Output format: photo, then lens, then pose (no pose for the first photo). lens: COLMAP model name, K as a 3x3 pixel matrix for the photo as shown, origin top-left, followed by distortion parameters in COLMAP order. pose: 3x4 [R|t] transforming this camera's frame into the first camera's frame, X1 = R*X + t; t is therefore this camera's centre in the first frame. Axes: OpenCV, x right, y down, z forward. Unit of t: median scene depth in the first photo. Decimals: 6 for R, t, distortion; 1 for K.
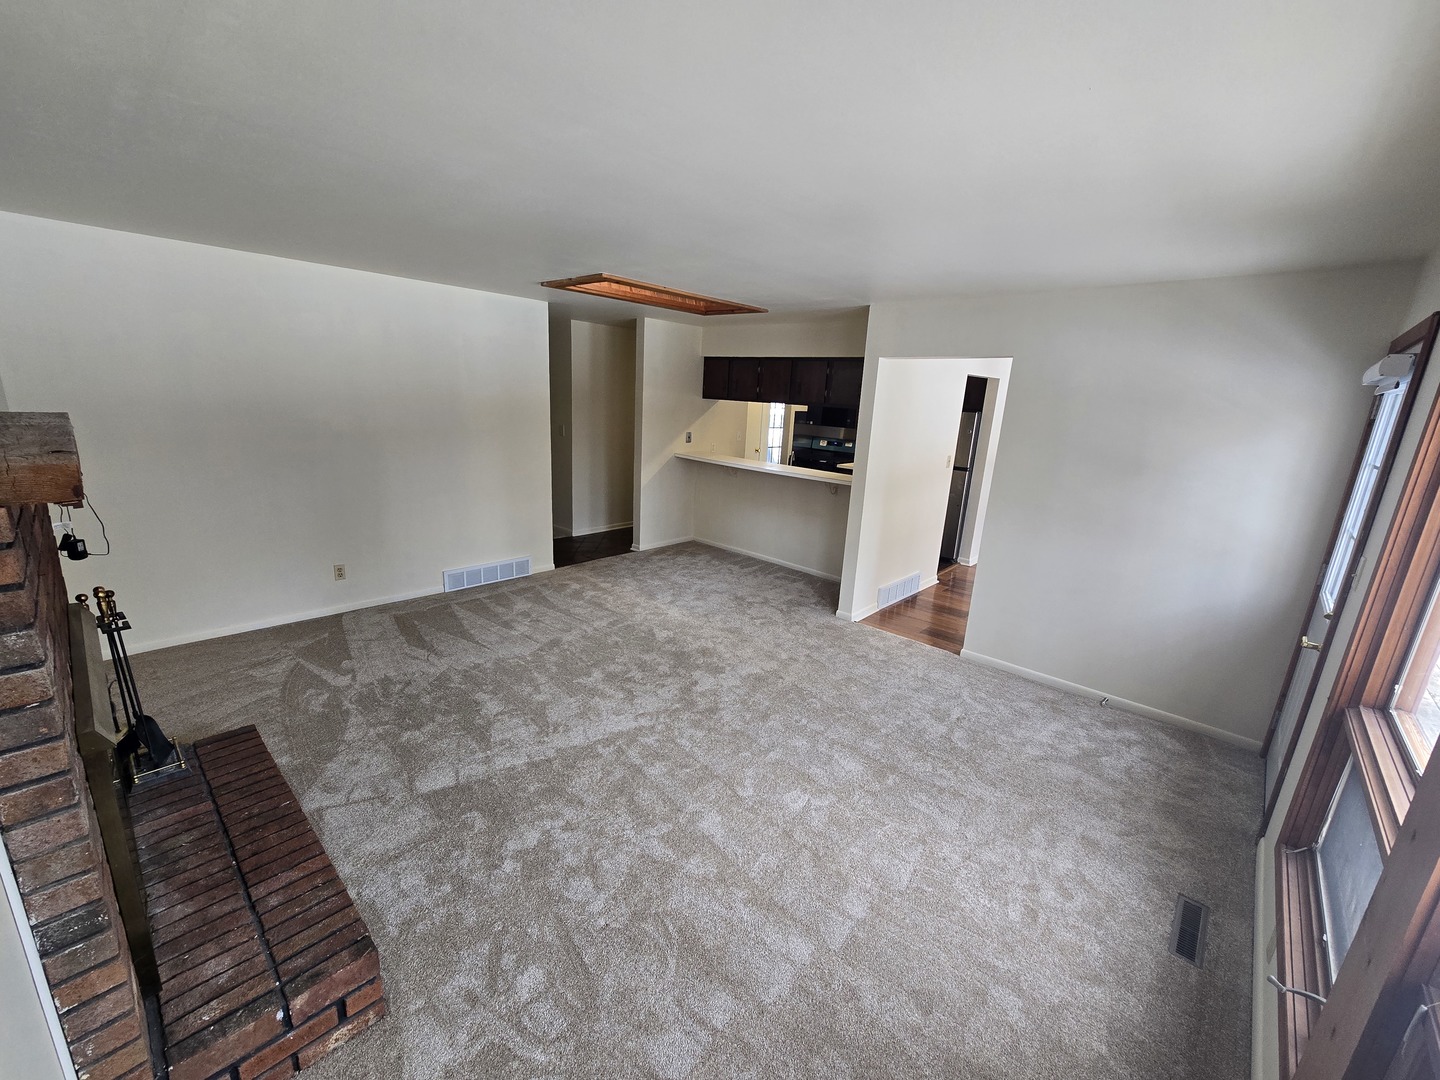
lens RADIAL K [[584.4, 0, 715.2], [0, 584.4, 544.6], [0, 0, 1]] dist [0.000731, 0.000144]
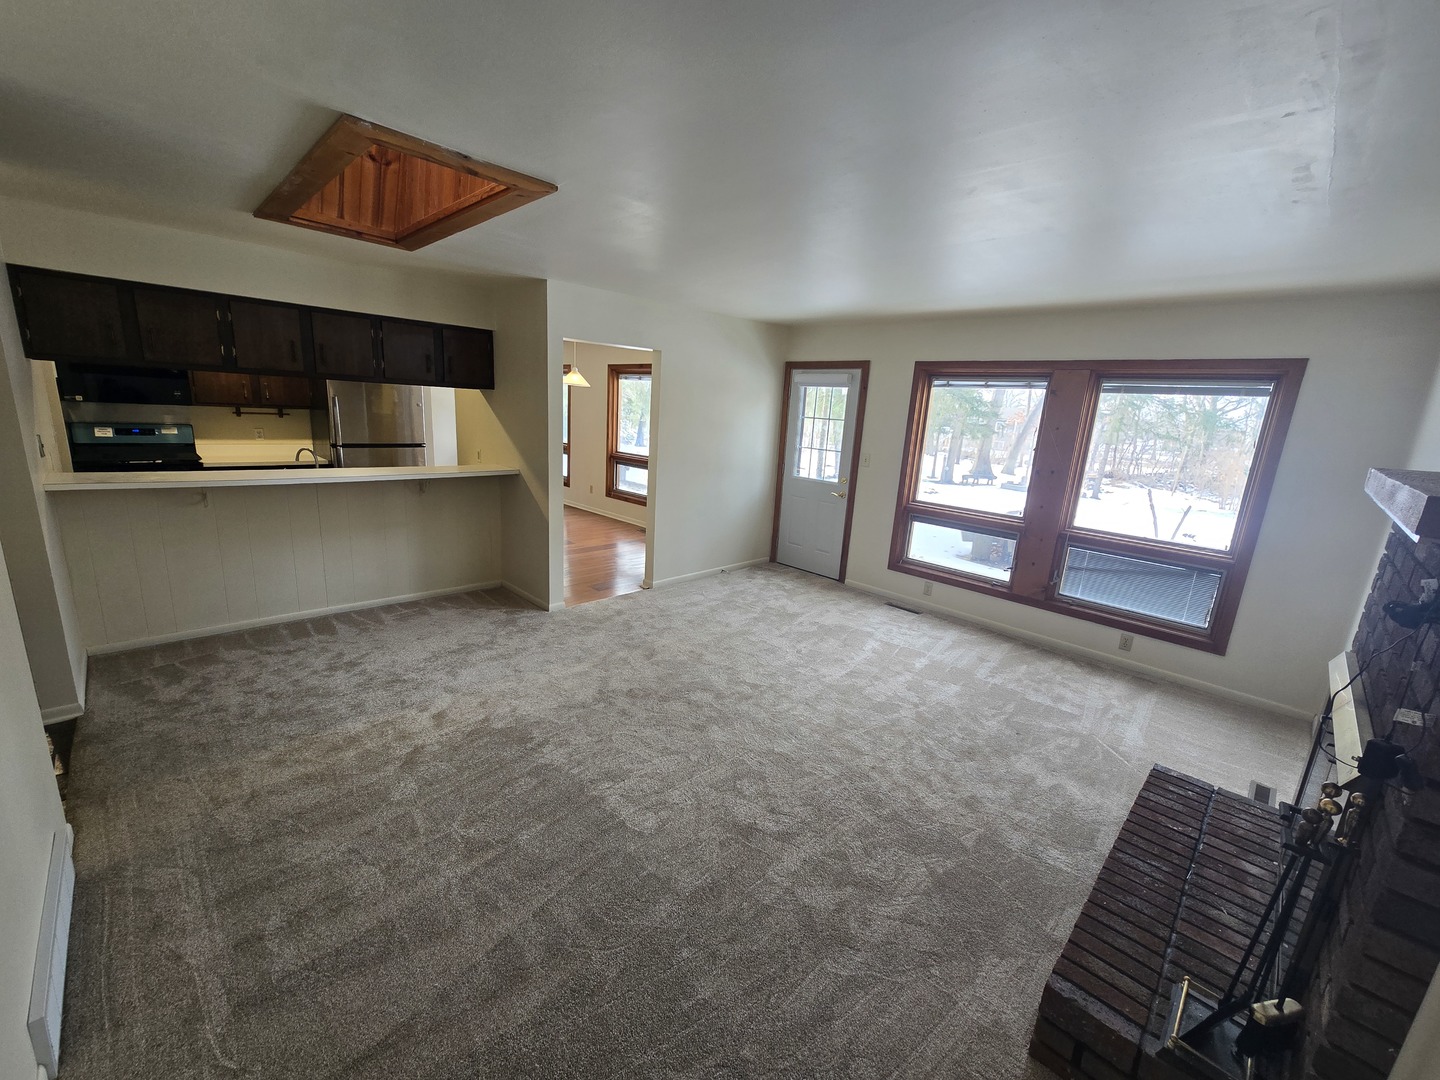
lens RADIAL K [[584.4, 0, 715.2], [0, 584.4, 544.6], [0, 0, 1]] dist [0.000731, 0.000144]
pose [[0.049446, -0.275066, 0.960153, -0.566646], [0.195737, 0.945356, 0.260747, -0.149556], [-0.979409, 0.175045, 0.100585, 0.538653]]
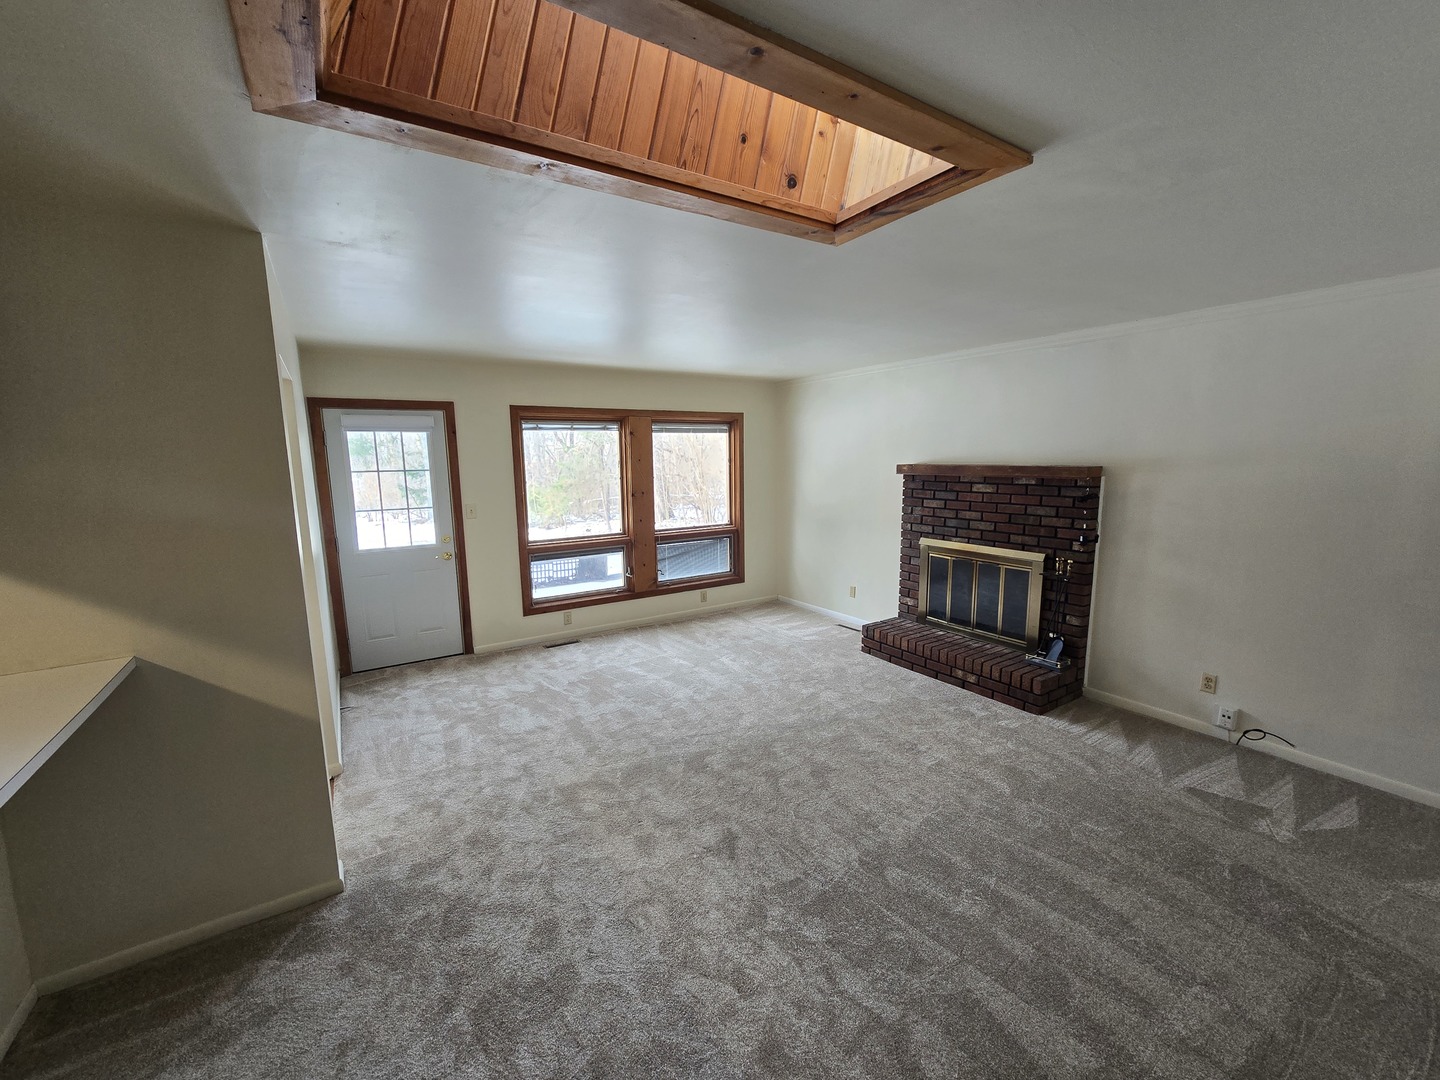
lens RADIAL K [[584.4, 0, 715.2], [0, 584.4, 544.6], [0, 0, 1]] dist [0.000731, 0.000144]
pose [[-0.964787, -0.072764, 0.252767, -0.162947], [0.035009, 0.916902, 0.397575, -0.266900], [-0.260692, 0.392424, -0.882068, 1.054706]]
